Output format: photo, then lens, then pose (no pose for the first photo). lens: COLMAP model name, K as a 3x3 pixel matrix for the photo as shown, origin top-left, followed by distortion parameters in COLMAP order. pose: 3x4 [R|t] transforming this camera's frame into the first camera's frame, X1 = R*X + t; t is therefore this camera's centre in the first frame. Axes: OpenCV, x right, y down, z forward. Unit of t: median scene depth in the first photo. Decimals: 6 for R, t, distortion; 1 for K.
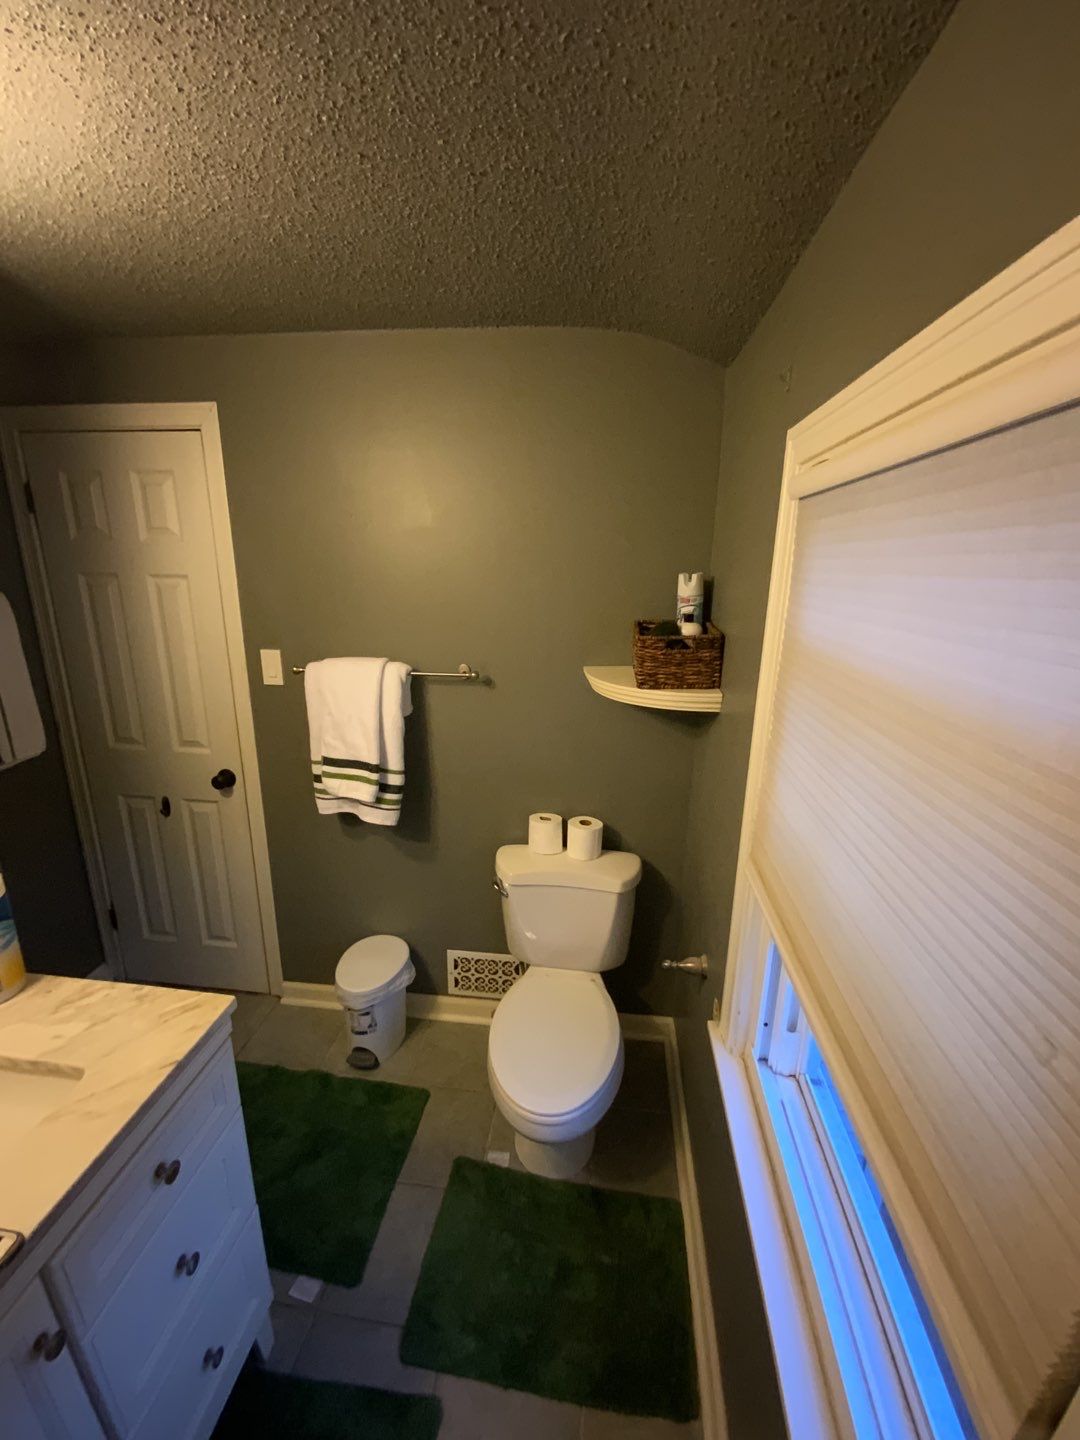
lens RADIAL K [[582.5, 0, 544.0], [0, 582.5, 719.3], [0, 0, 1]] dist [-0.003796, -0.000337]
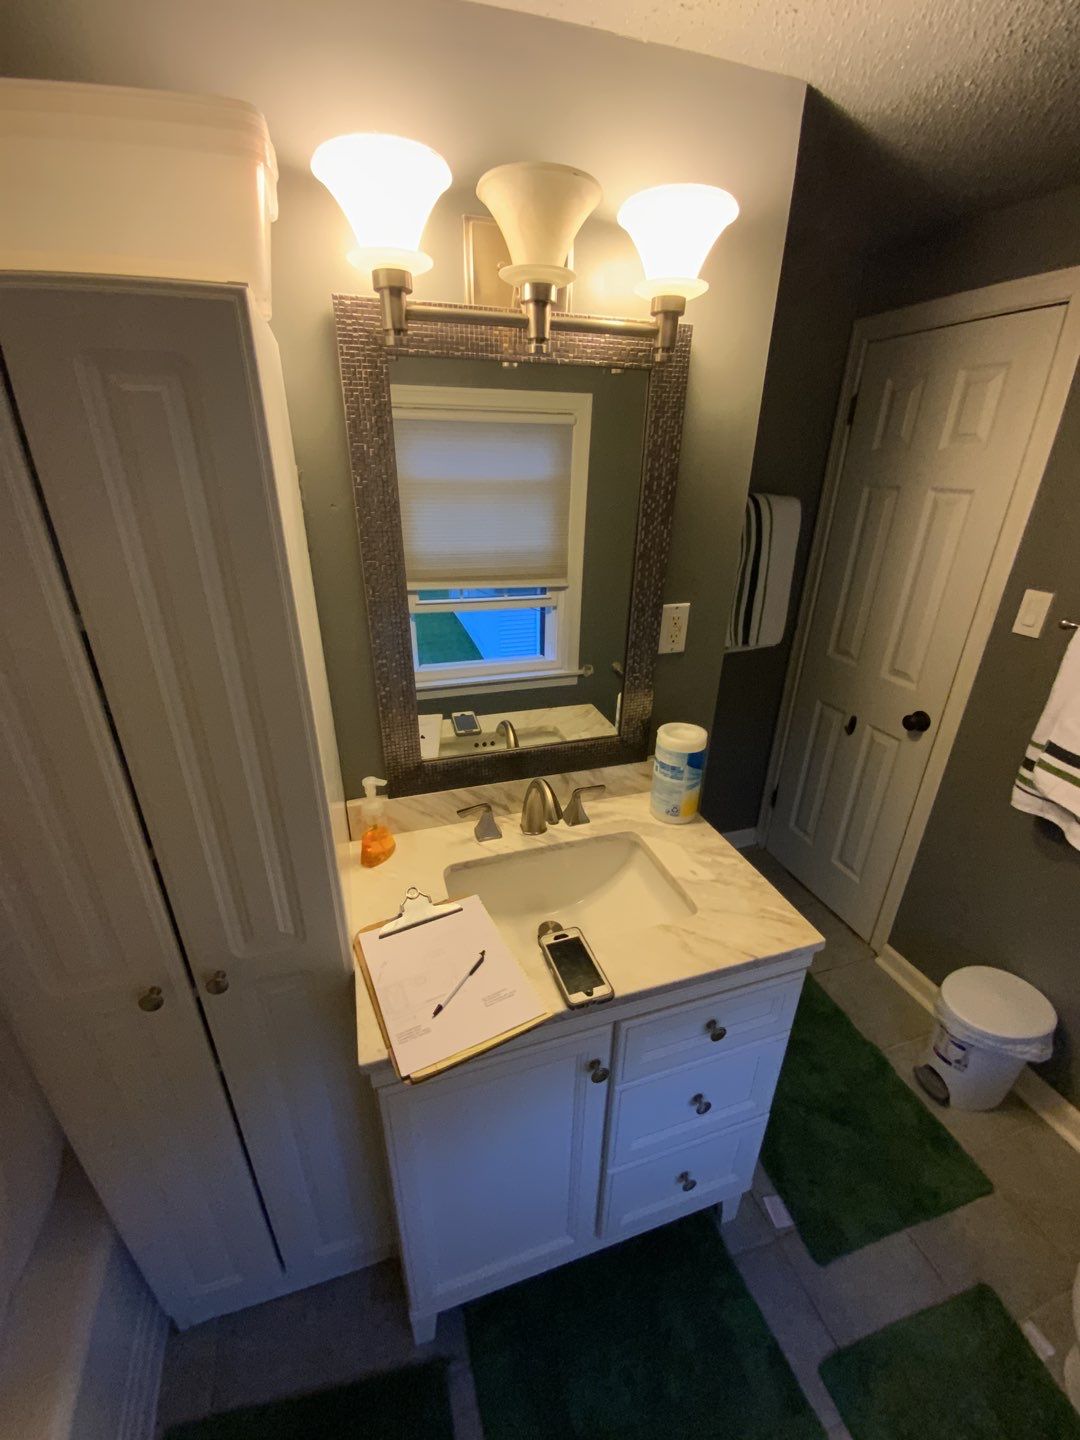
lens RADIAL K [[579.3, 0, 540.0], [0, 579.3, 720.0], [0, 0, 1]] dist [0.010919, -0.013022]
pose [[0.405682, 0.357926, -0.841018, -0.022661], [-0.241622, 0.929400, 0.278989, -0.011885], [0.881499, 0.090027, 0.463524, 0.053414]]
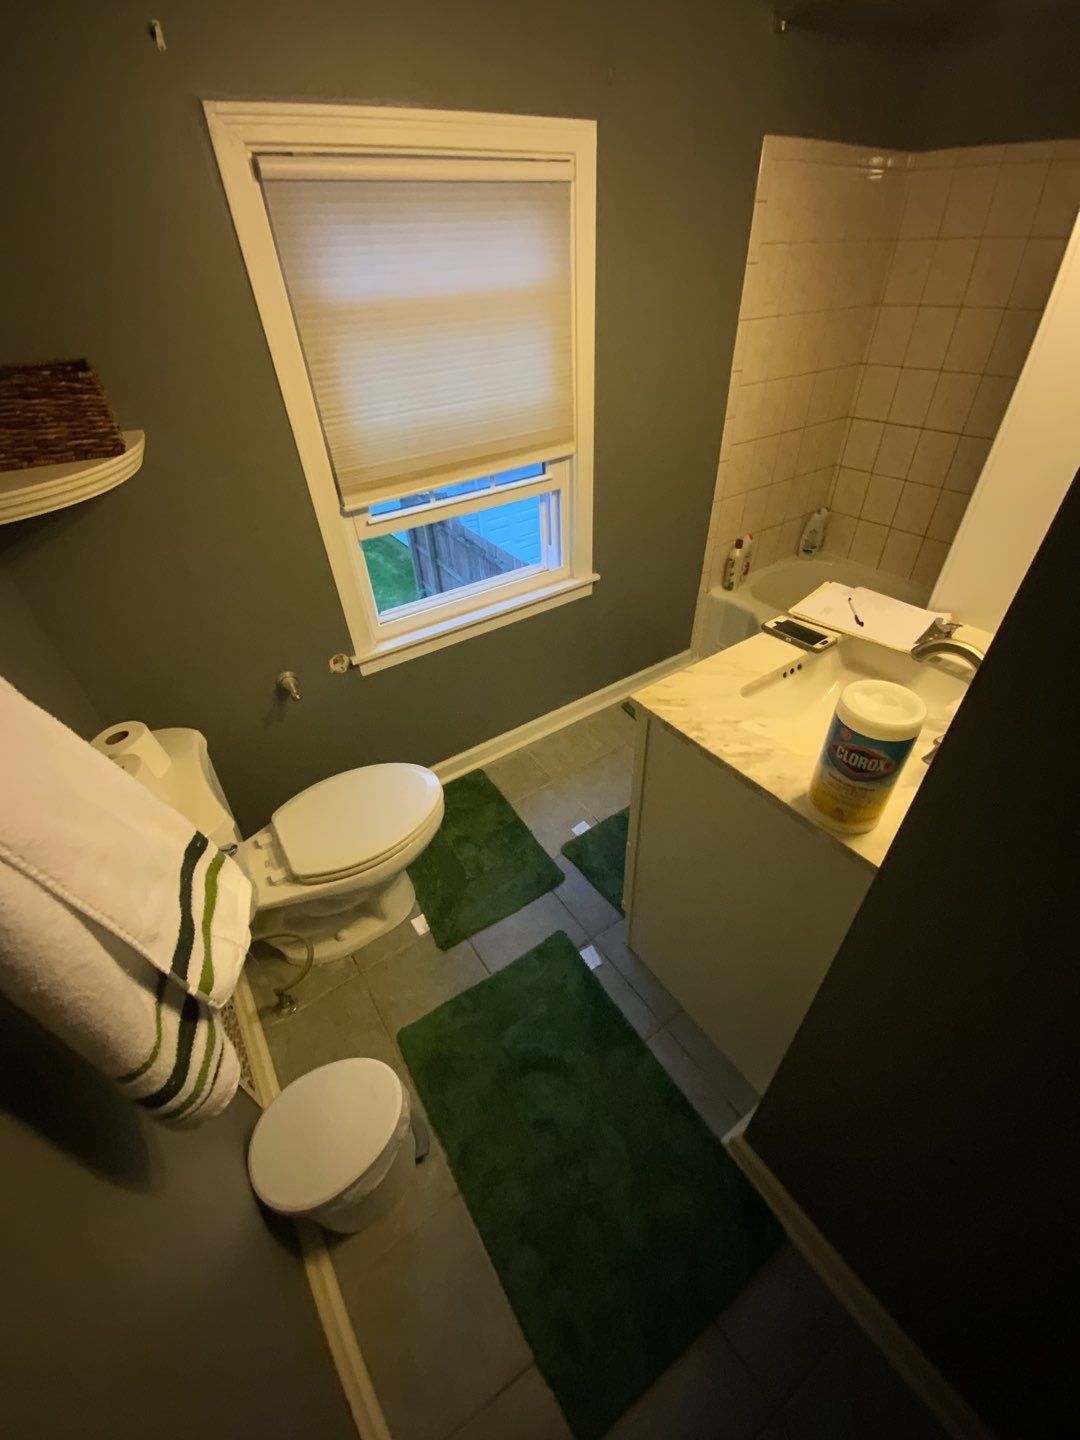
lens RADIAL K [[593.5, 0, 540.0], [0, 593.5, 720.0], [0, 0, 1]] dist [-0.008589, -0.000175]
pose [[-0.655201, -0.453100, 0.604493, -0.638010], [0.230922, 0.641752, 0.731320, -0.209024], [-0.719296, 0.618752, -0.315846, 0.854219]]
